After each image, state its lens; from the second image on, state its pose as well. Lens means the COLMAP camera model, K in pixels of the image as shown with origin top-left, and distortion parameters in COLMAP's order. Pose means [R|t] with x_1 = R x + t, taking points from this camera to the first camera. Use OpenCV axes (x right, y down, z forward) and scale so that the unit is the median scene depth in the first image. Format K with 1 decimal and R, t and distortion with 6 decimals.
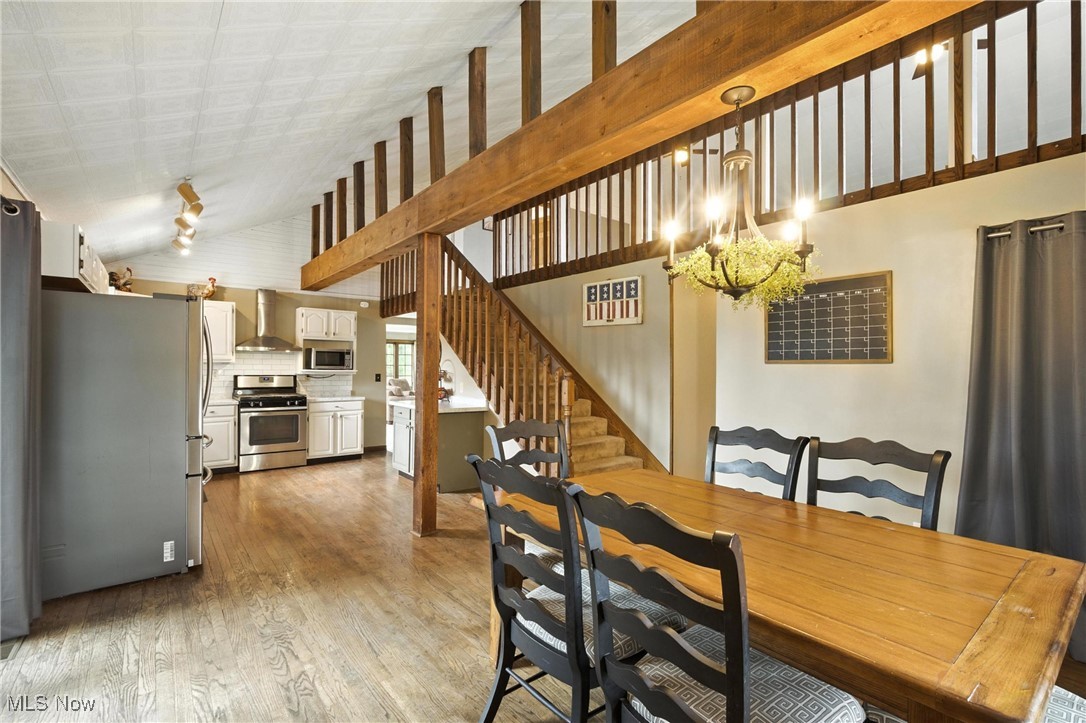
lens RADIAL K [[470.4, 0, 542.6], [0, 470.4, 366.3], [0, 0, 1]] dist [-0.015422, 0.003074]
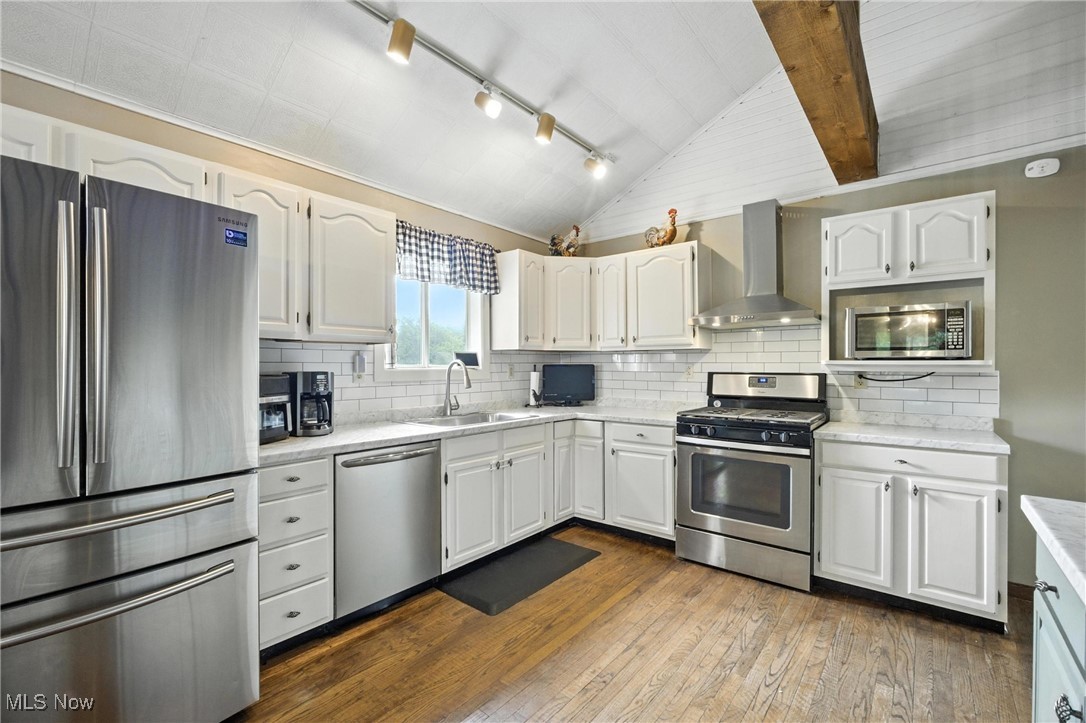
lens RADIAL K [[470.4, 0, 541.0], [0, 470.4, 363.0], [0, 0, 1]] dist [-0.015422, 0.003074]
pose [[0.177649, -0.001633, -0.984092, -0.212234], [0.010450, 0.999945, 0.000228, 0.009787], [0.984038, -0.010324, 0.177657, 1.067604]]
